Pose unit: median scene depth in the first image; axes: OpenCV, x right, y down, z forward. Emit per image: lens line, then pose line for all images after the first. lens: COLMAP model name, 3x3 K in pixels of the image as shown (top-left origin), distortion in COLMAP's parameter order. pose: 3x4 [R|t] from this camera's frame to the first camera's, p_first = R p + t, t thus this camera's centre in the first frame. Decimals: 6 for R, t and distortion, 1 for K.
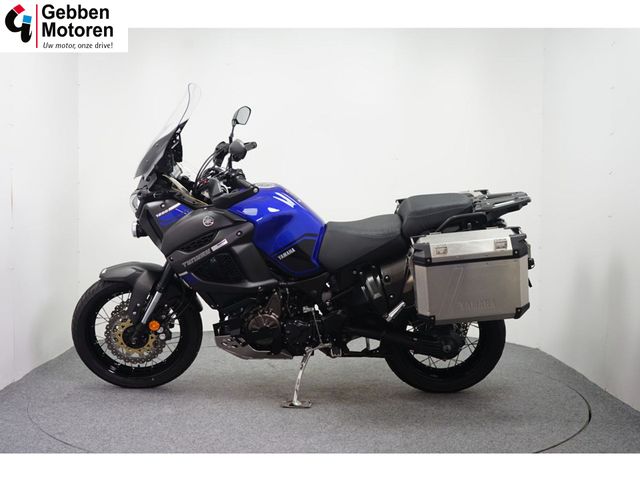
lens RADIAL K [[803.2, 0, 316.9], [0, 803.2, 242.9], [0, 0, 1]] dist [0.098849, 0.000000]
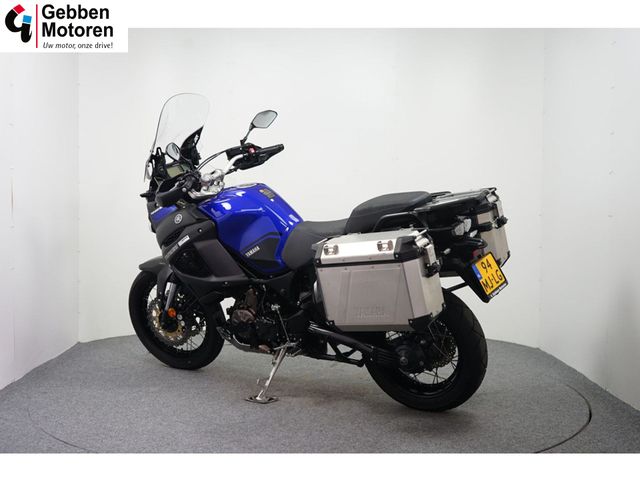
lens RADIAL K [[803.2, 0, 321.4], [0, 803.2, 240.6], [0, 0, 1]] dist [0.098849, 0.000000]
pose [[0.839728, 0.024075, -0.542474, 0.587292], [-0.028785, 0.999586, -0.000197, -0.002644], [0.542244, 0.015781, 0.840073, 0.178962]]
